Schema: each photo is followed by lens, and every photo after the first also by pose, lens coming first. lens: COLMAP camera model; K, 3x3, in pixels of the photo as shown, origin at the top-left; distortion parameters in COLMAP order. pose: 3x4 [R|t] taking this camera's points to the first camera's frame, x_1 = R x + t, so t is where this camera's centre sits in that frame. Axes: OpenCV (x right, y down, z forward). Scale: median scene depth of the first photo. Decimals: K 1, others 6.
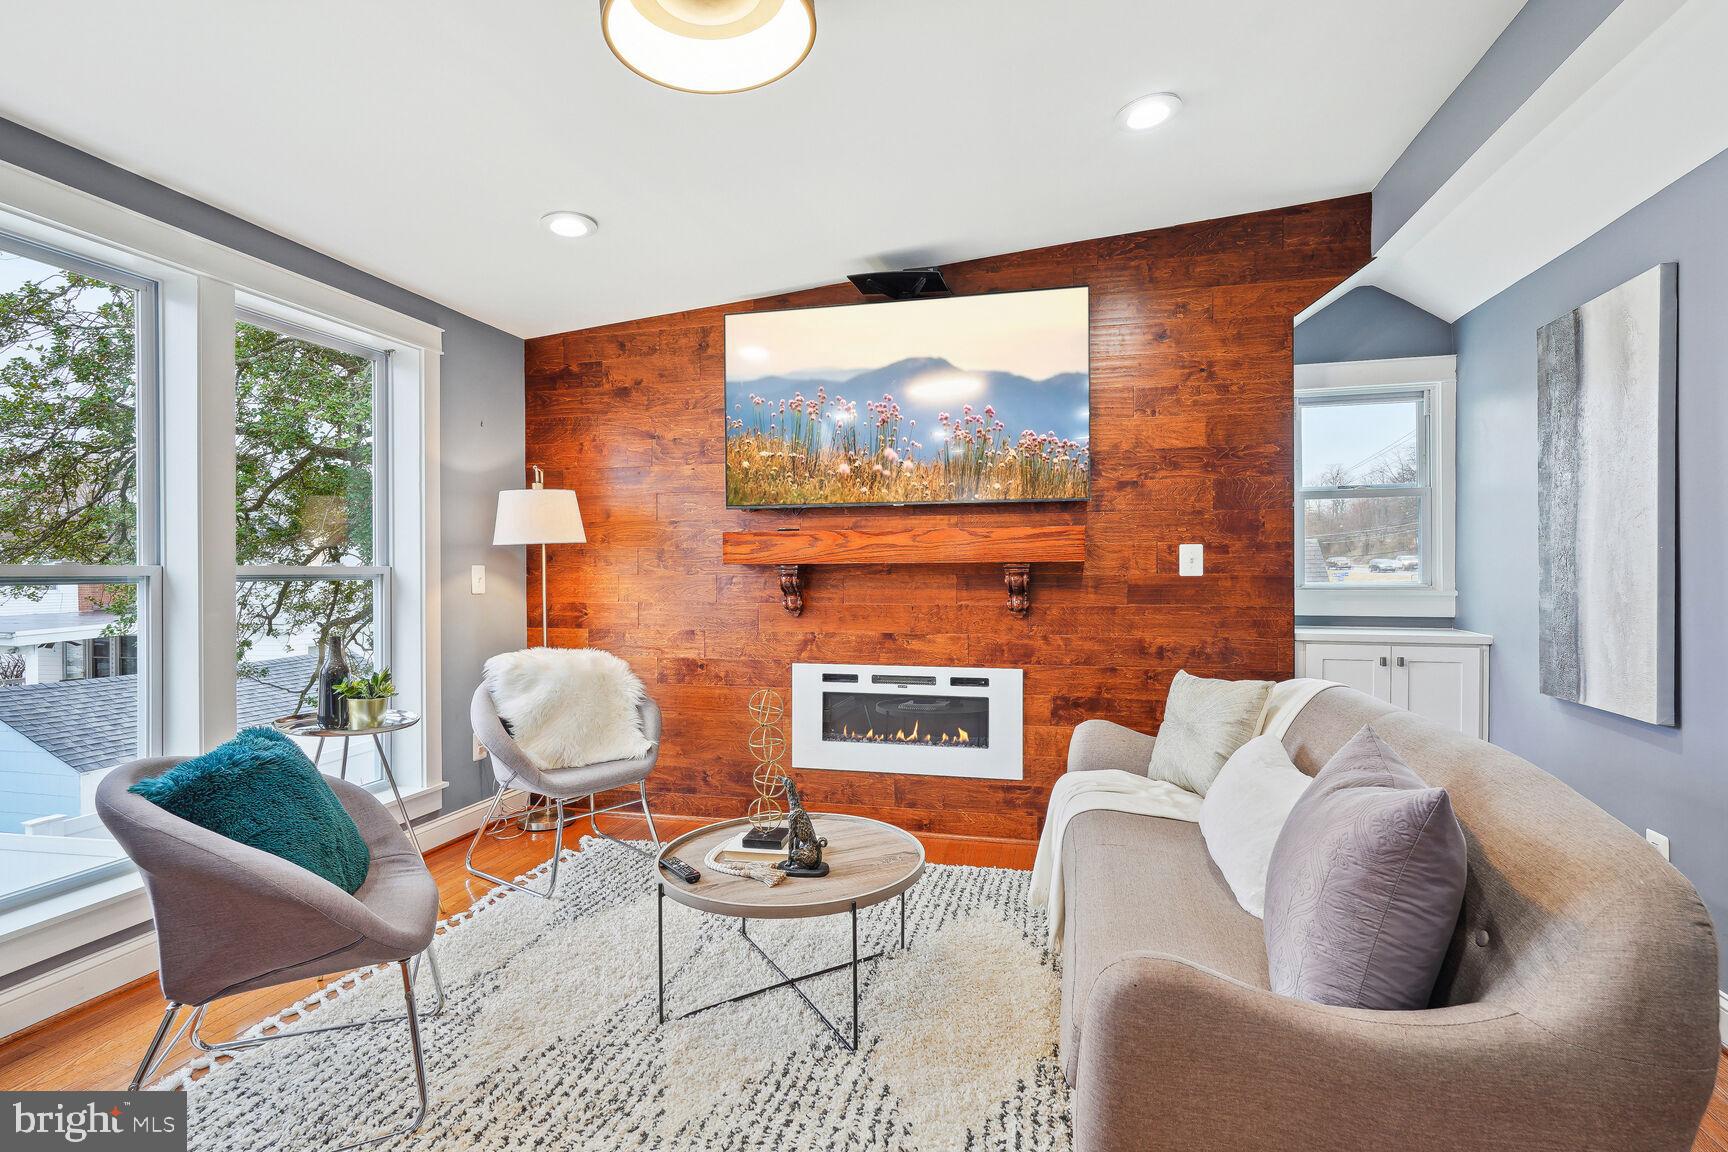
lens RADIAL K [[841.6, 0, 868.2], [0, 841.6, 577.0], [0, 0, 1]] dist [-0.002545, 0.000409]
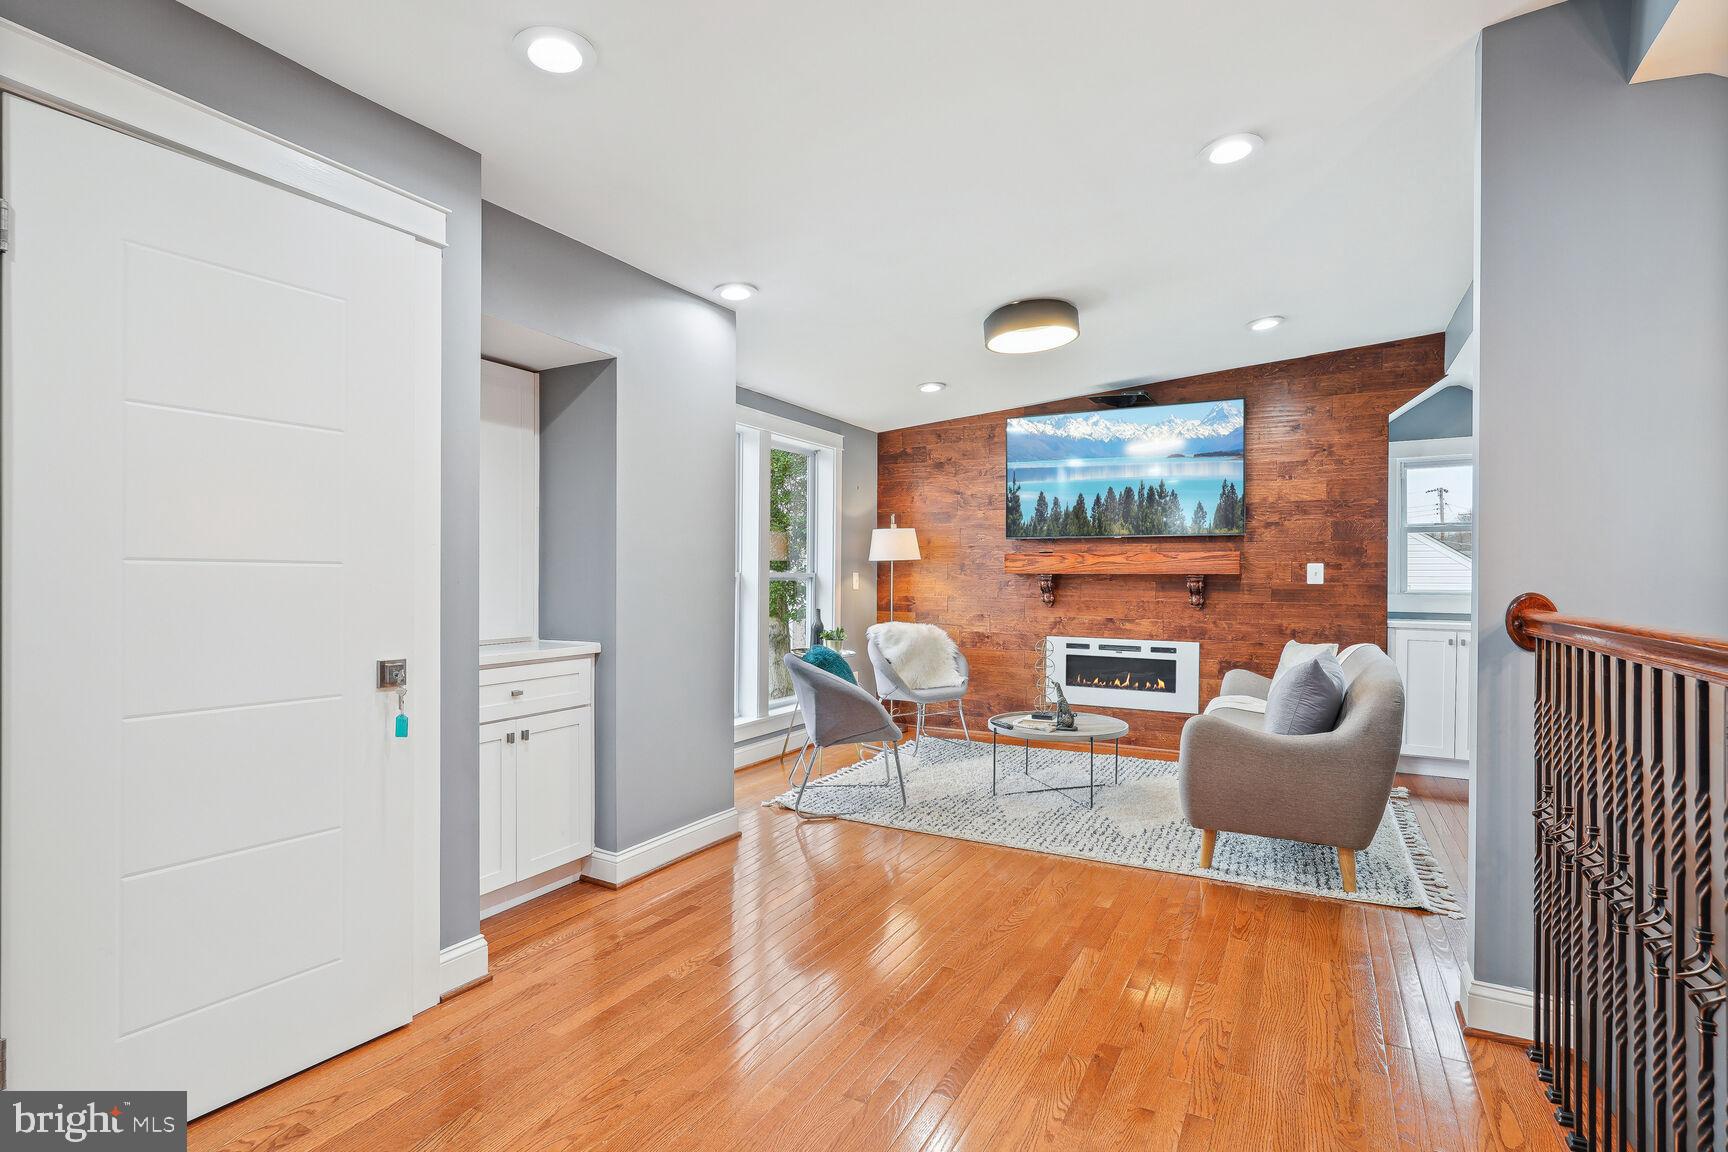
lens RADIAL K [[841.6, 0, 868.2], [0, 841.6, 577.0], [0, 0, 1]] dist [-0.002545, 0.000409]
pose [[0.967315, 0.010392, -0.253366, -0.016185], [-0.012049, 0.999915, -0.004989, 0.003357], [0.253292, 0.007879, 0.967358, -0.666086]]
